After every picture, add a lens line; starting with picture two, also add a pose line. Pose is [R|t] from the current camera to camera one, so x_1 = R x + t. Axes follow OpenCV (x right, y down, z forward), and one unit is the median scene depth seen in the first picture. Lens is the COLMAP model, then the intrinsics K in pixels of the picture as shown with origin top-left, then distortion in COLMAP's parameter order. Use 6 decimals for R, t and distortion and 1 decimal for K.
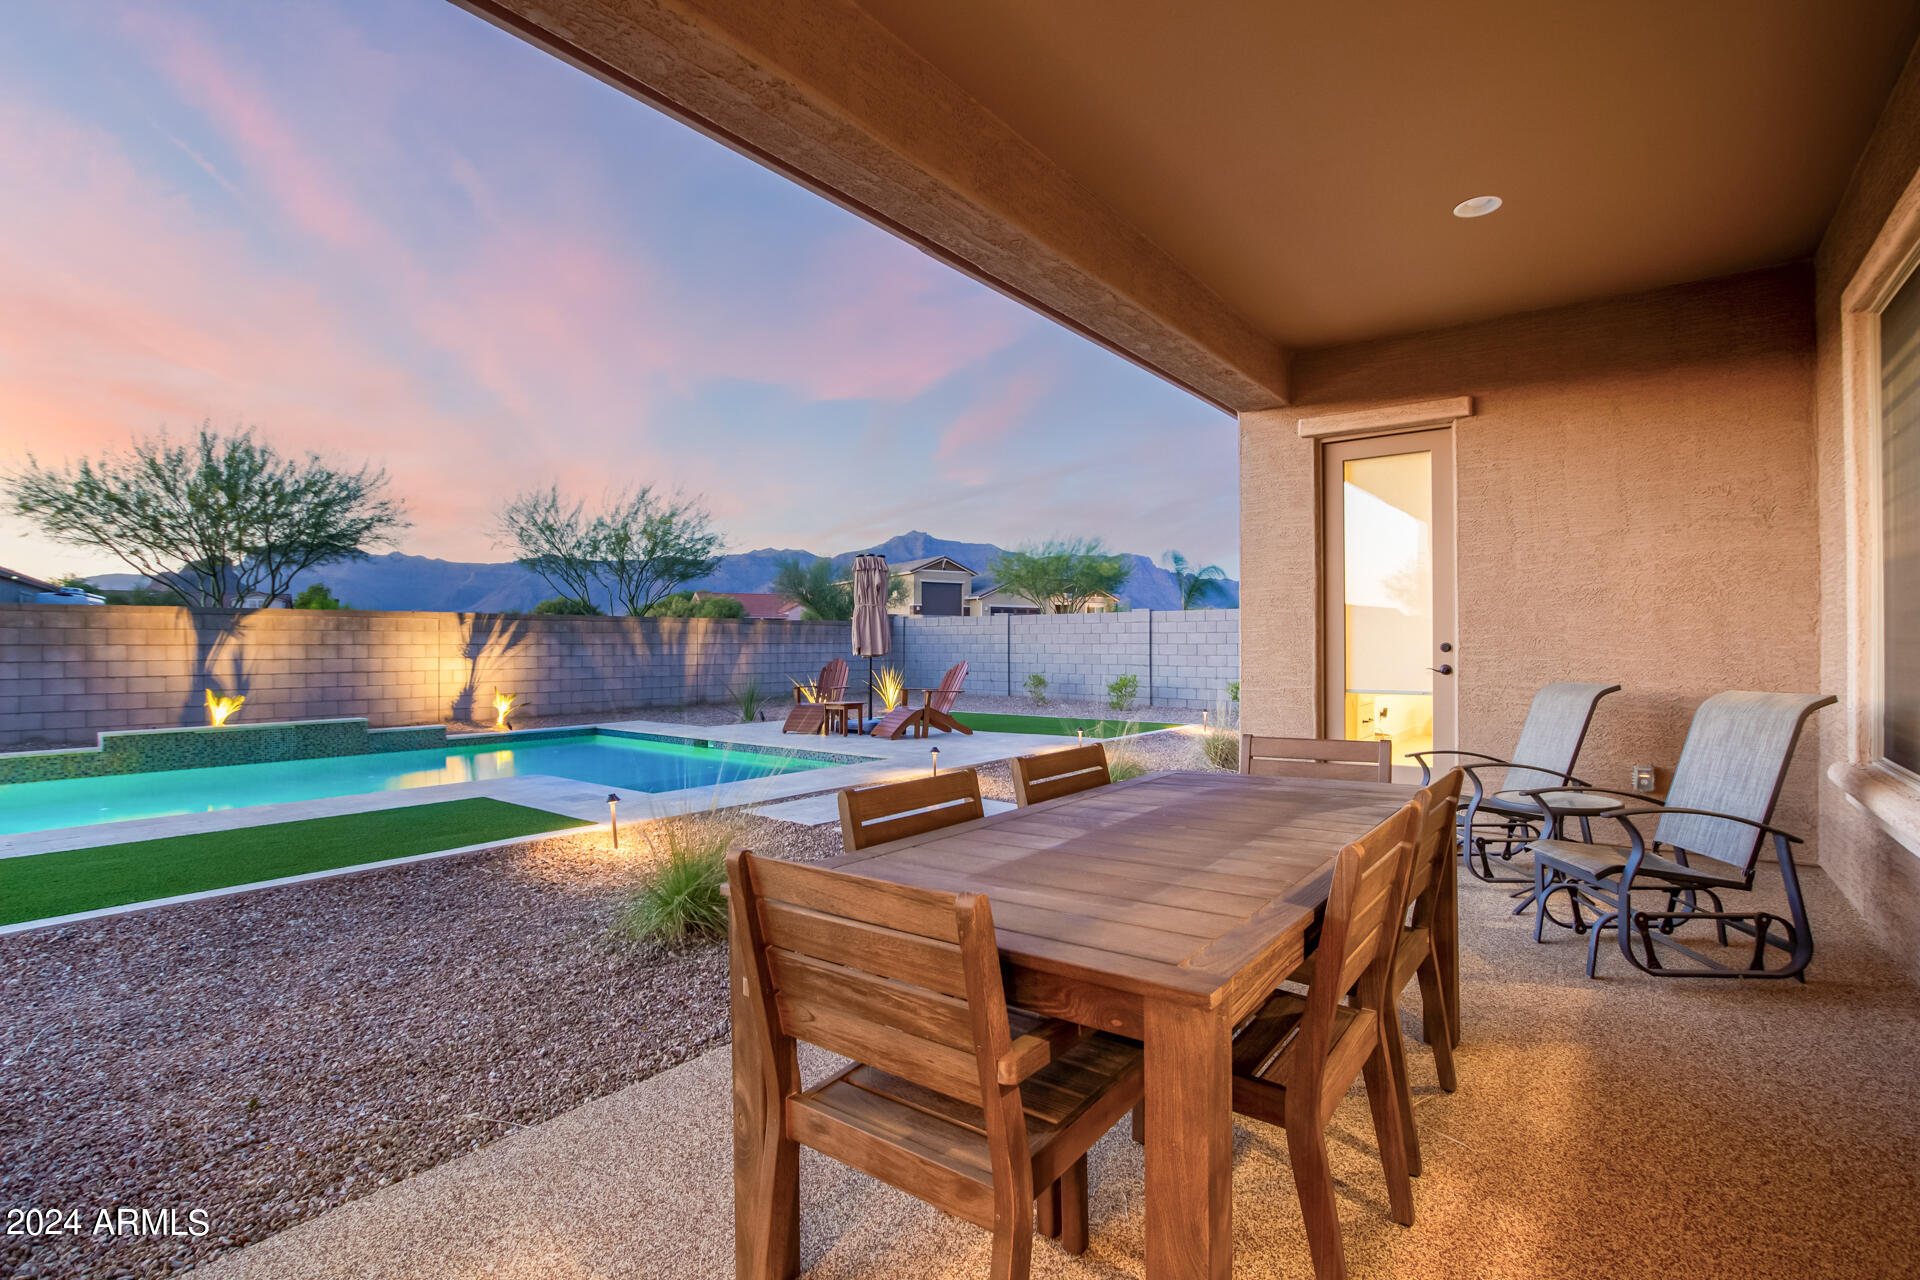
lens RADIAL K [[897.5, 0, 970.9], [0, 897.5, 640.1], [0, 0, 1]] dist [-0.034303, 0.000324]
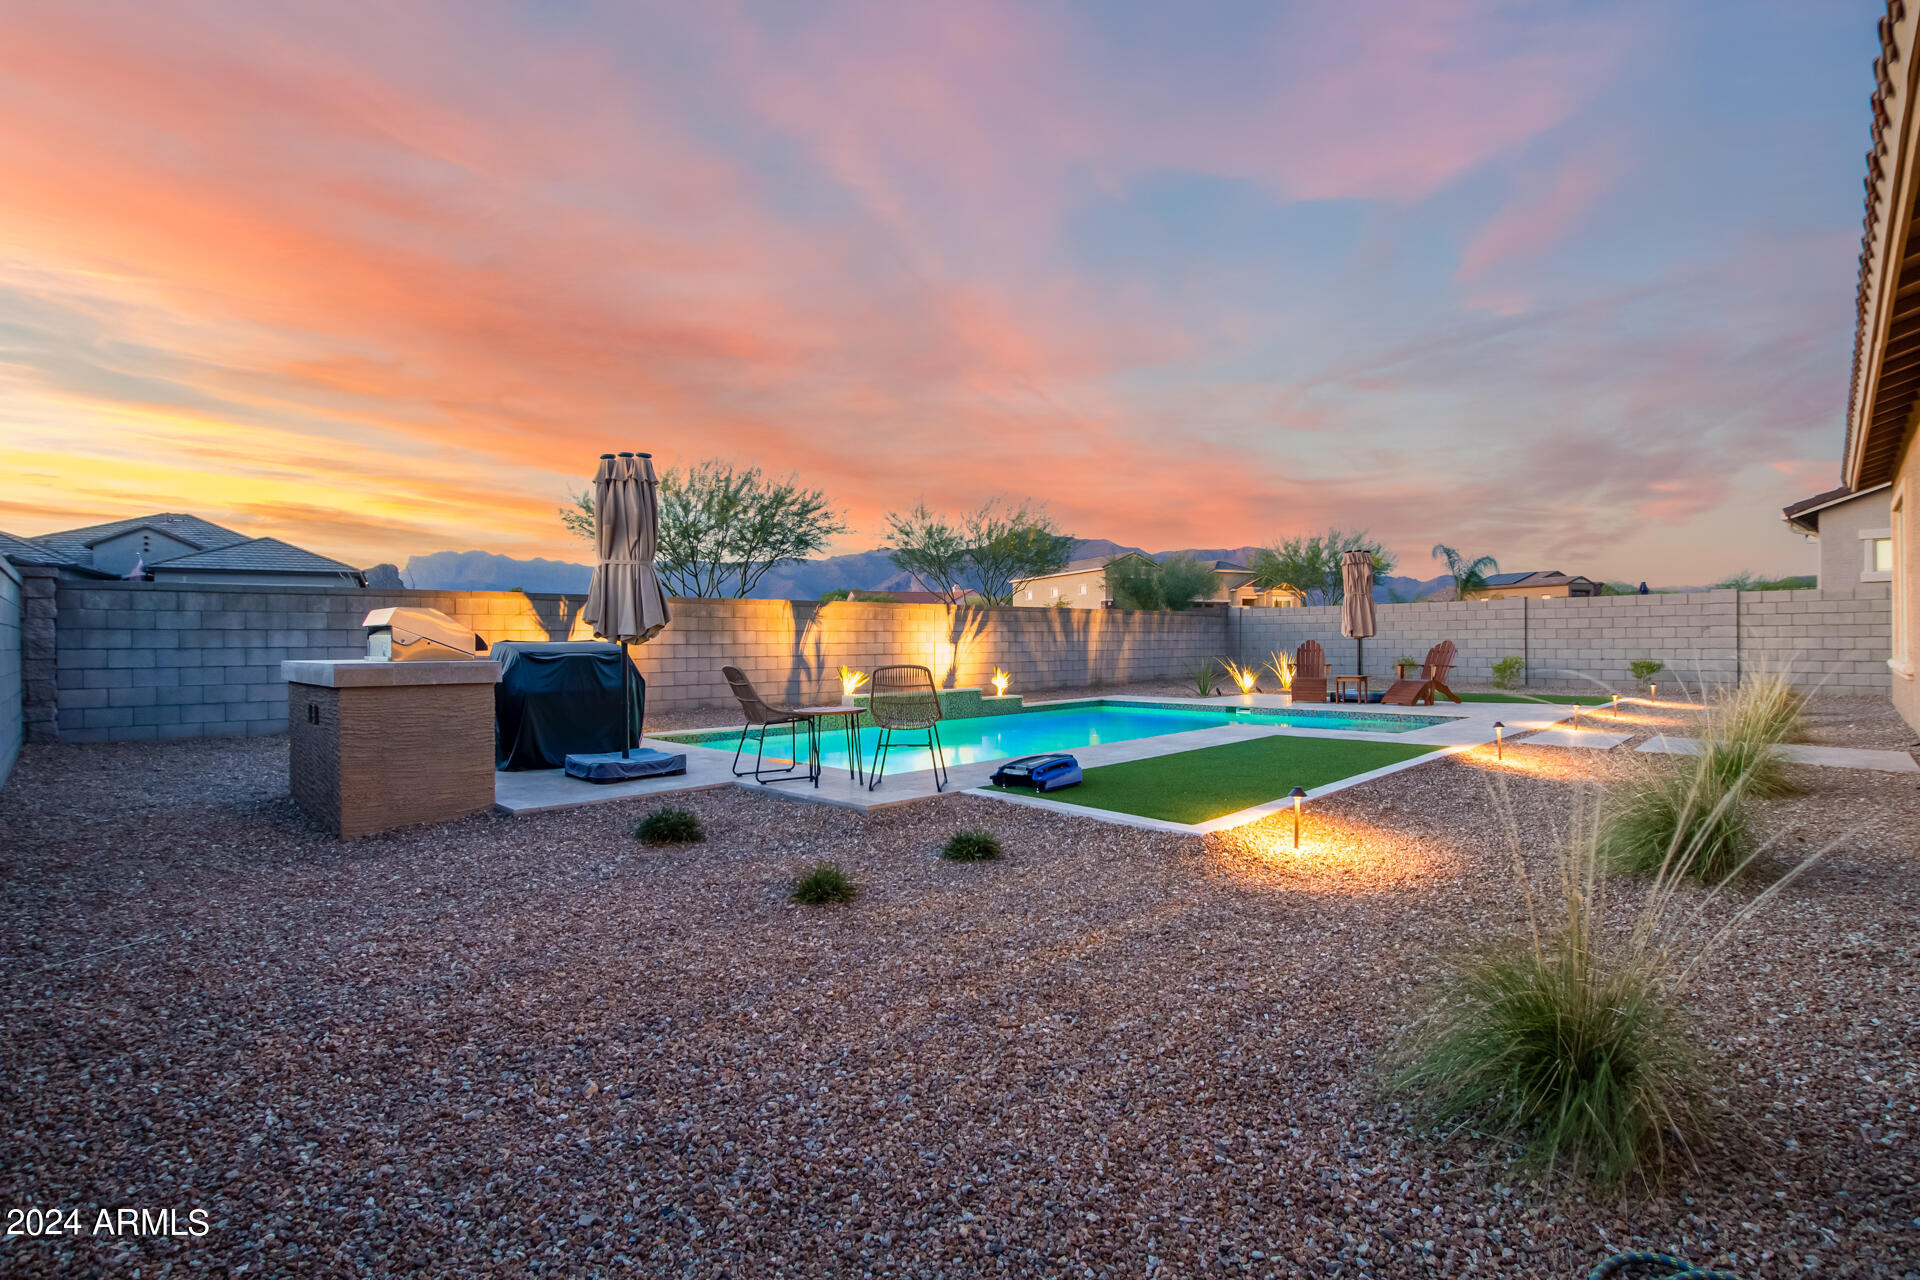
lens RADIAL K [[897.5, 0, 970.9], [0, 897.5, 640.1], [0, 0, 1]] dist [-0.034303, 0.000324]
pose [[0.990758, -0.005745, -0.135517, -0.348317], [0.006090, 0.999979, 0.002137, 0.012595], [0.135502, -0.002942, 0.990773, -0.159333]]
